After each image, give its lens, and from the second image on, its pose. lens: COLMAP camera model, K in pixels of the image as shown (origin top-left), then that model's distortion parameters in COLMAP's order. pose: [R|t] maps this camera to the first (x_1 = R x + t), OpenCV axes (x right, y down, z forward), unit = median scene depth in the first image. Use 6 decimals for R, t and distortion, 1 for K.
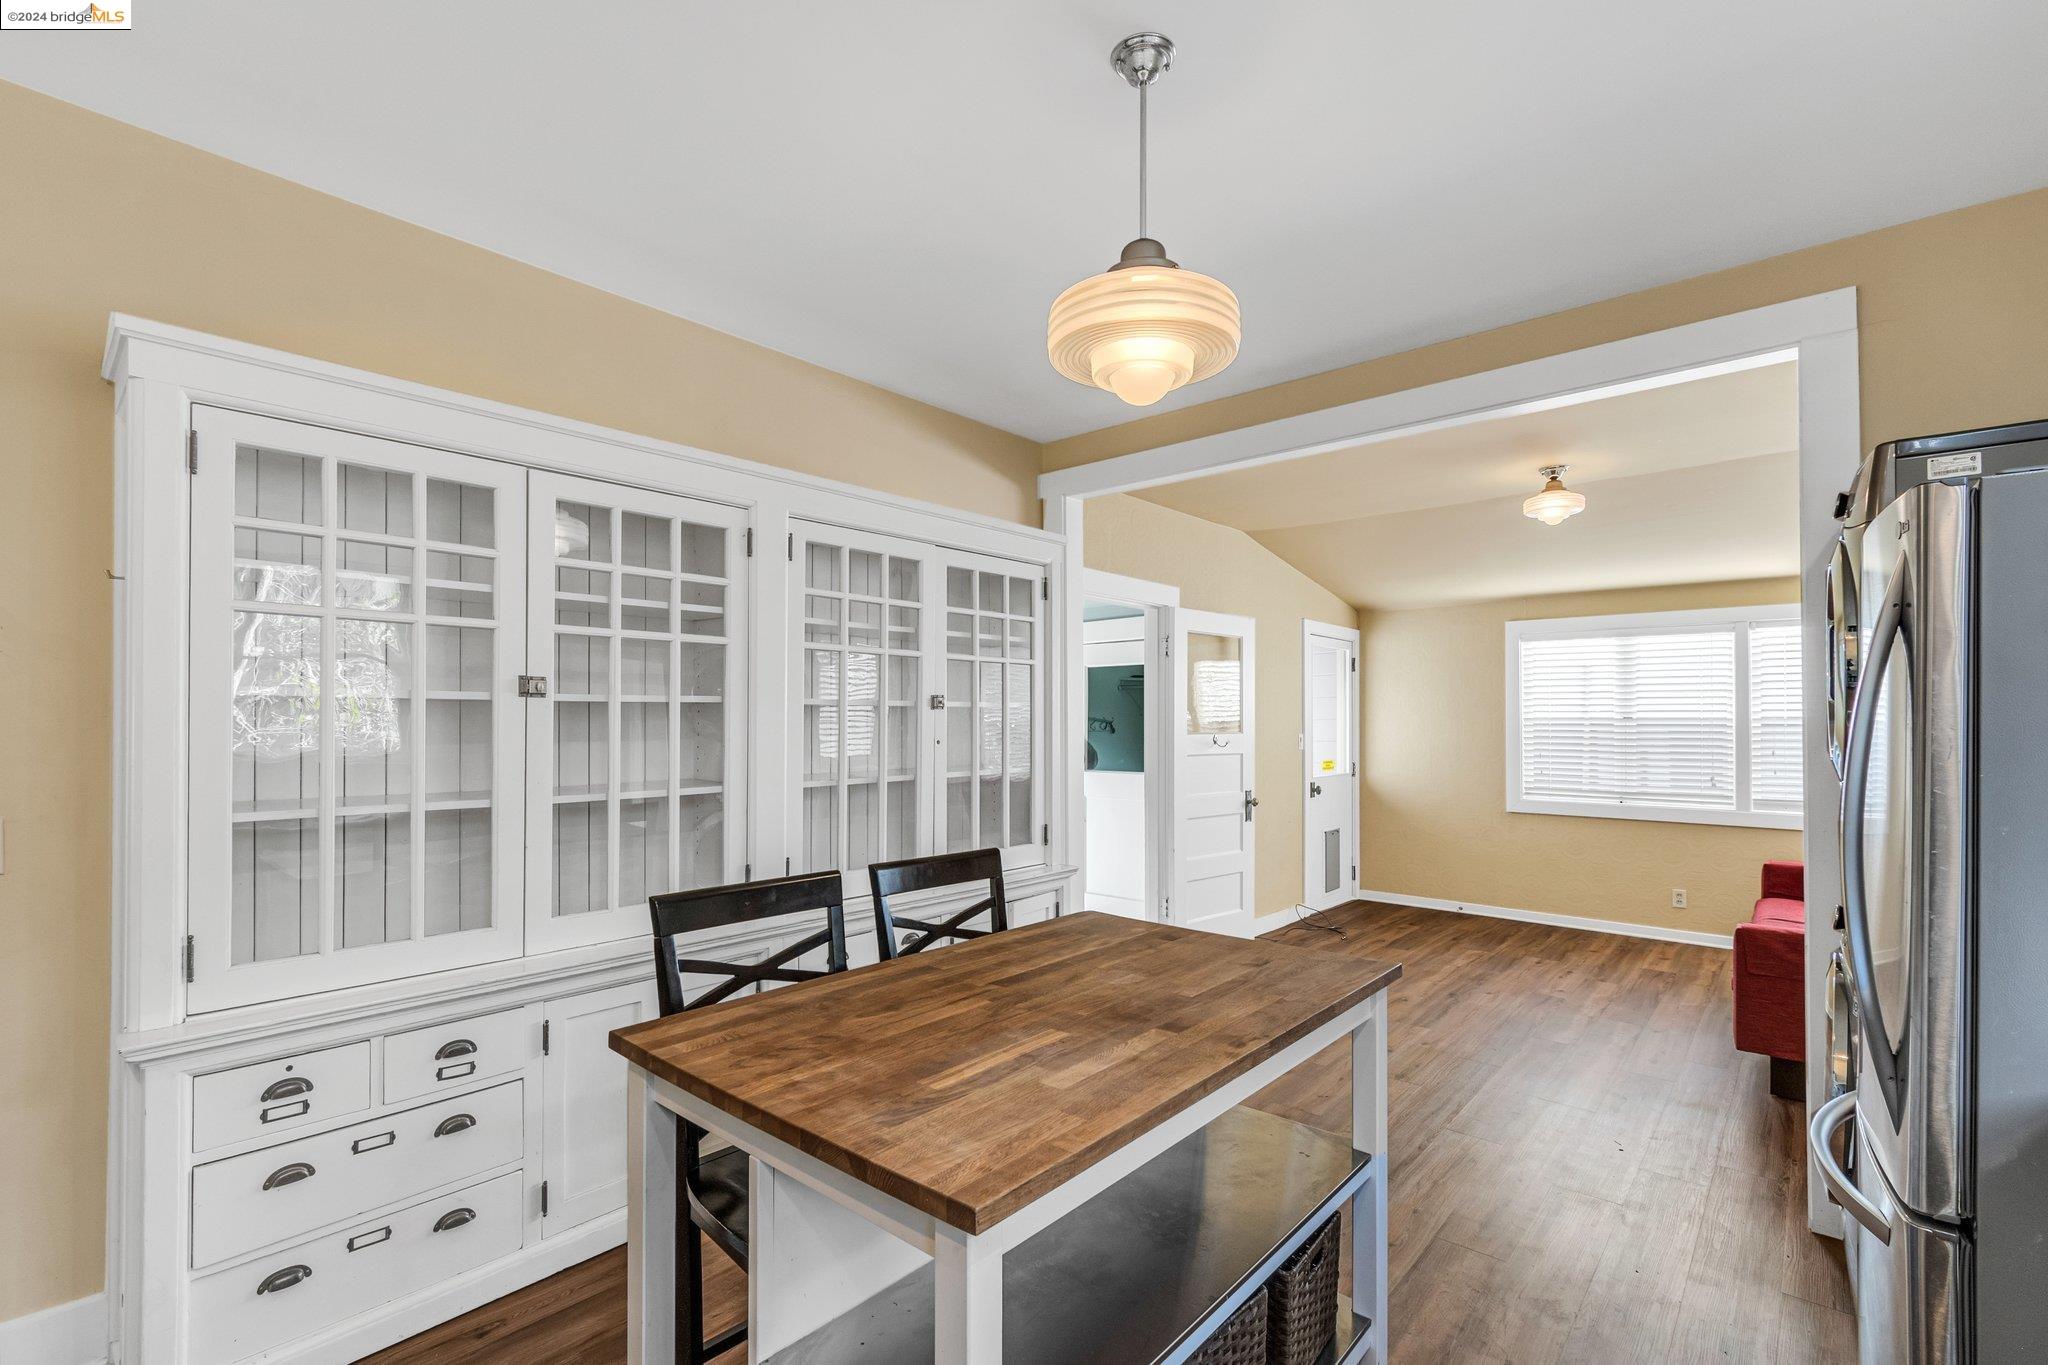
lens RADIAL K [[915.4, 0, 1012.7], [0, 915.4, 711.9], [0, 0, 1]] dist [0.003556, -0.001408]
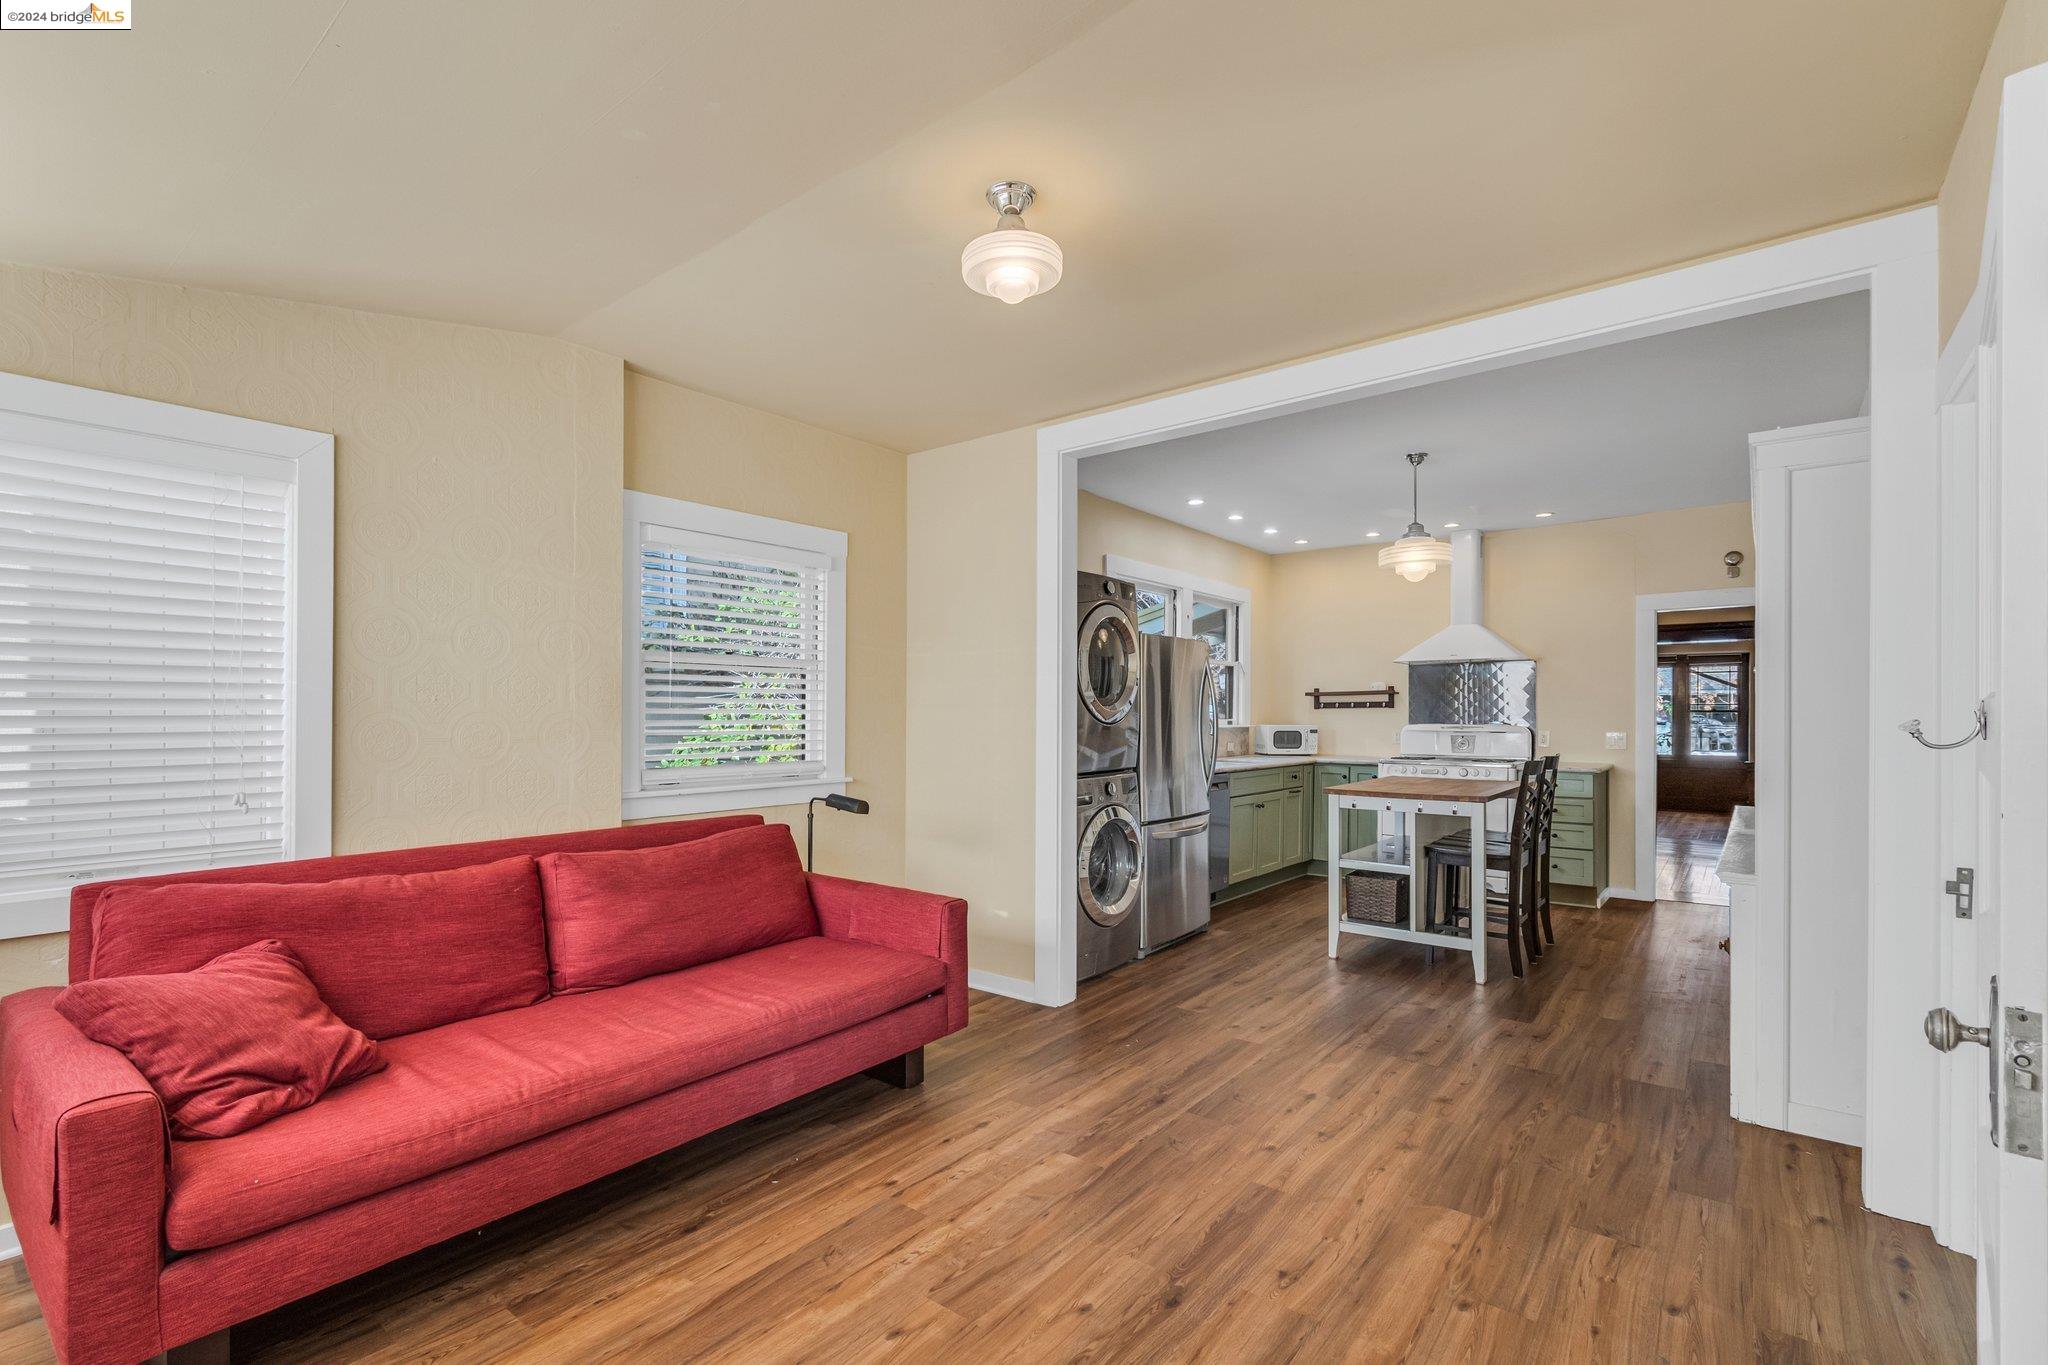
lens RADIAL K [[915.4, 0, 1012.3], [0, 915.4, 711.9], [0, 0, 1]] dist [0.003556, -0.001408]
pose [[-0.998823, -0.003577, -0.048374, 0.474683], [-0.002967, 0.999915, -0.012679, 0.030608], [0.048415, -0.012521, -0.998749, 1.178006]]
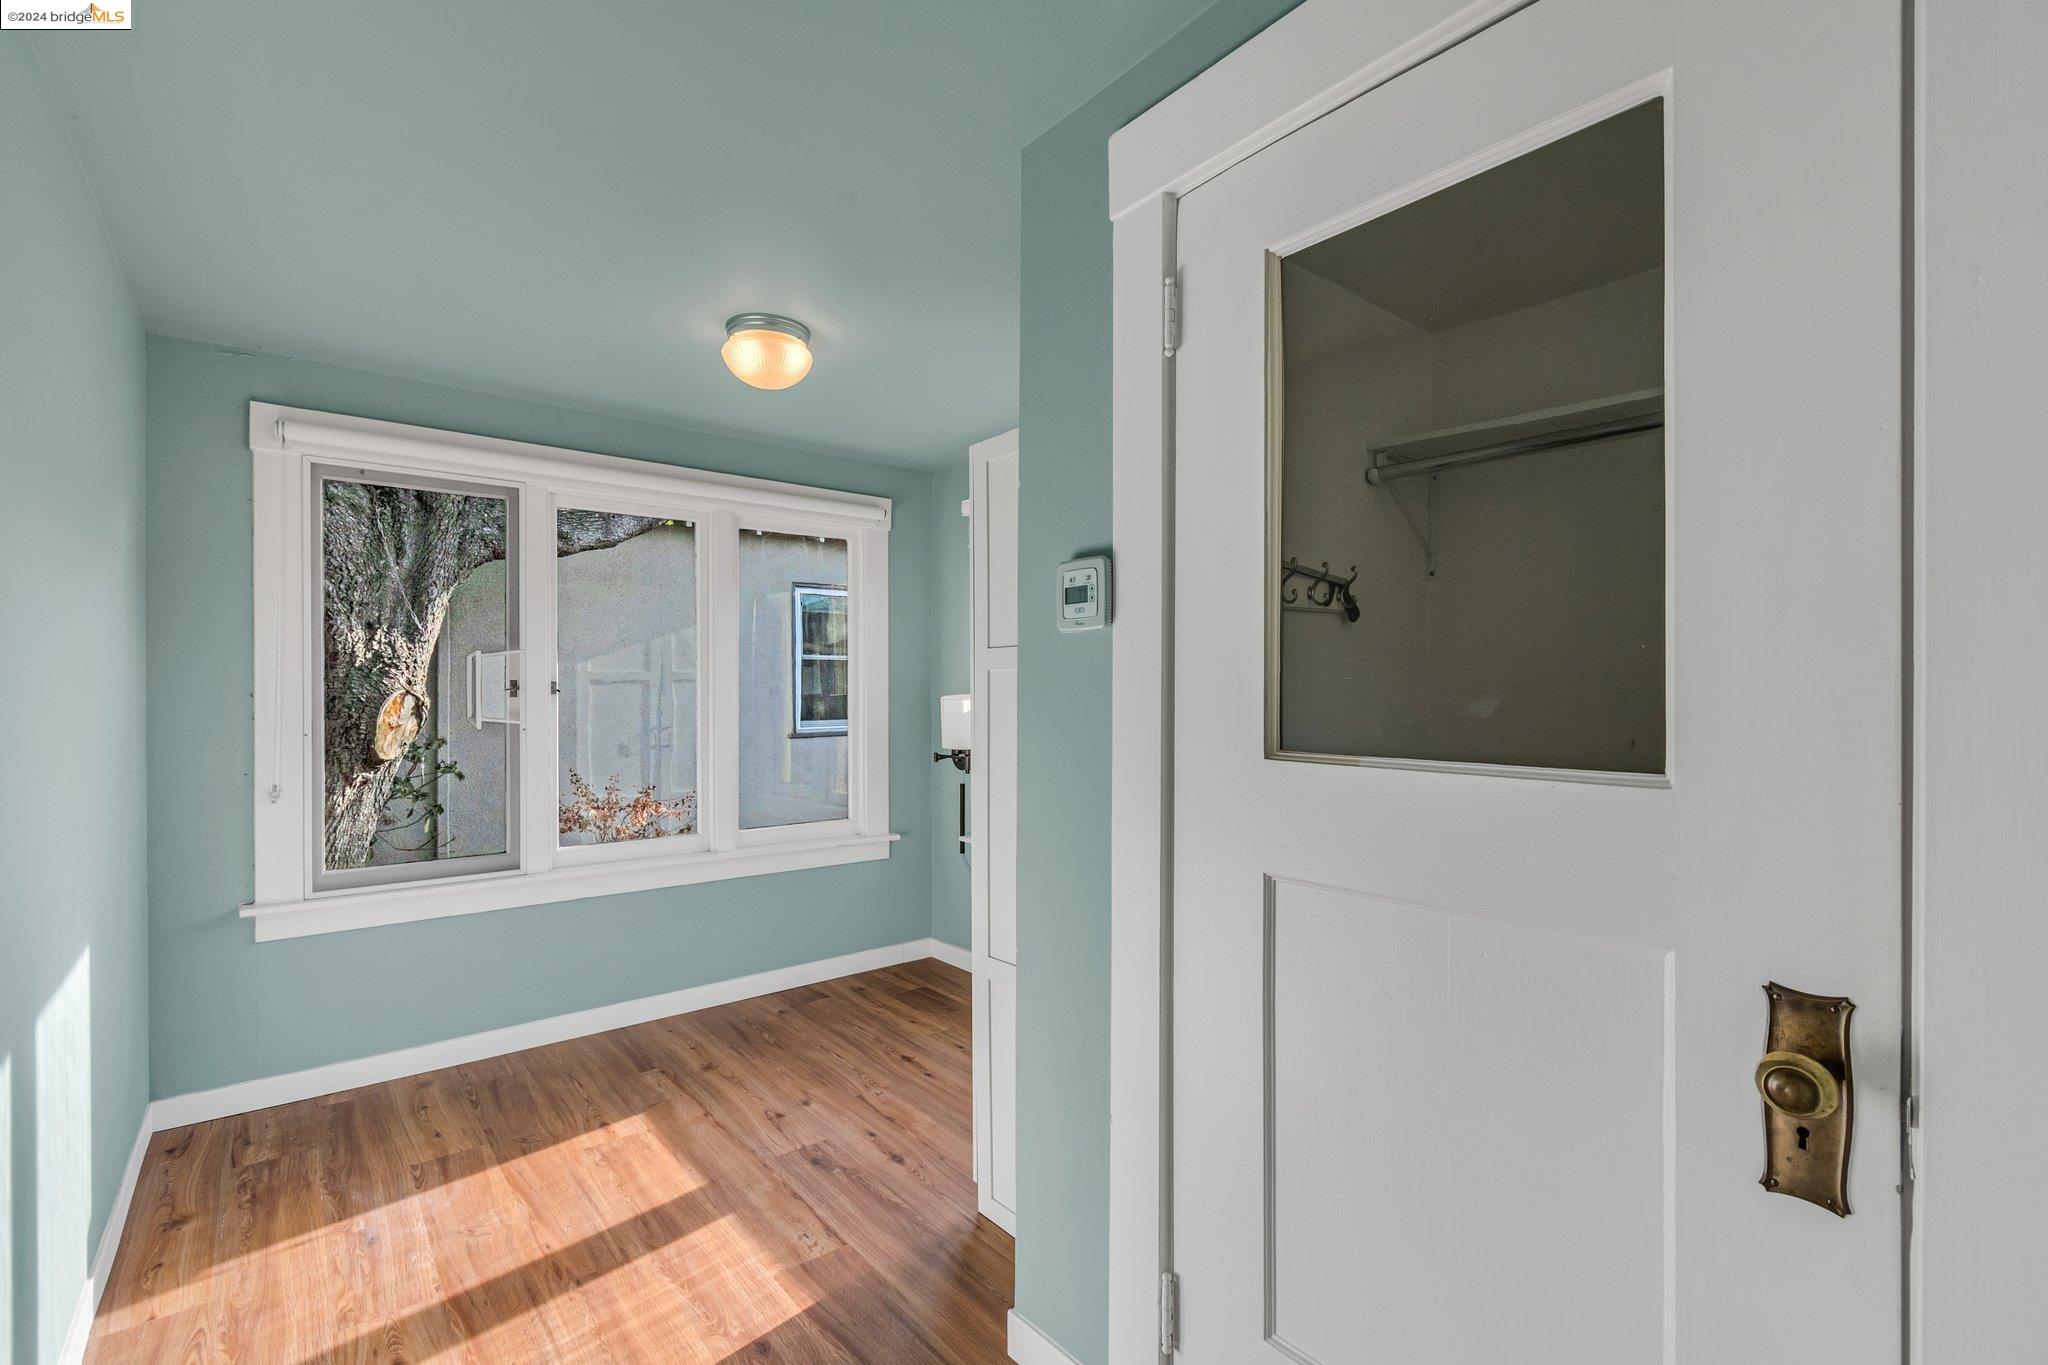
lens RADIAL K [[915.4, 0, 1028.9], [0, 915.4, 684.4], [0, 0, 1]] dist [0.003556, -0.001408]
pose [[0.987743, -0.001404, -0.156081, 0.063514], [0.003082, 0.999940, 0.010508, 0.049962], [0.156057, -0.010860, 0.987688, 0.853575]]
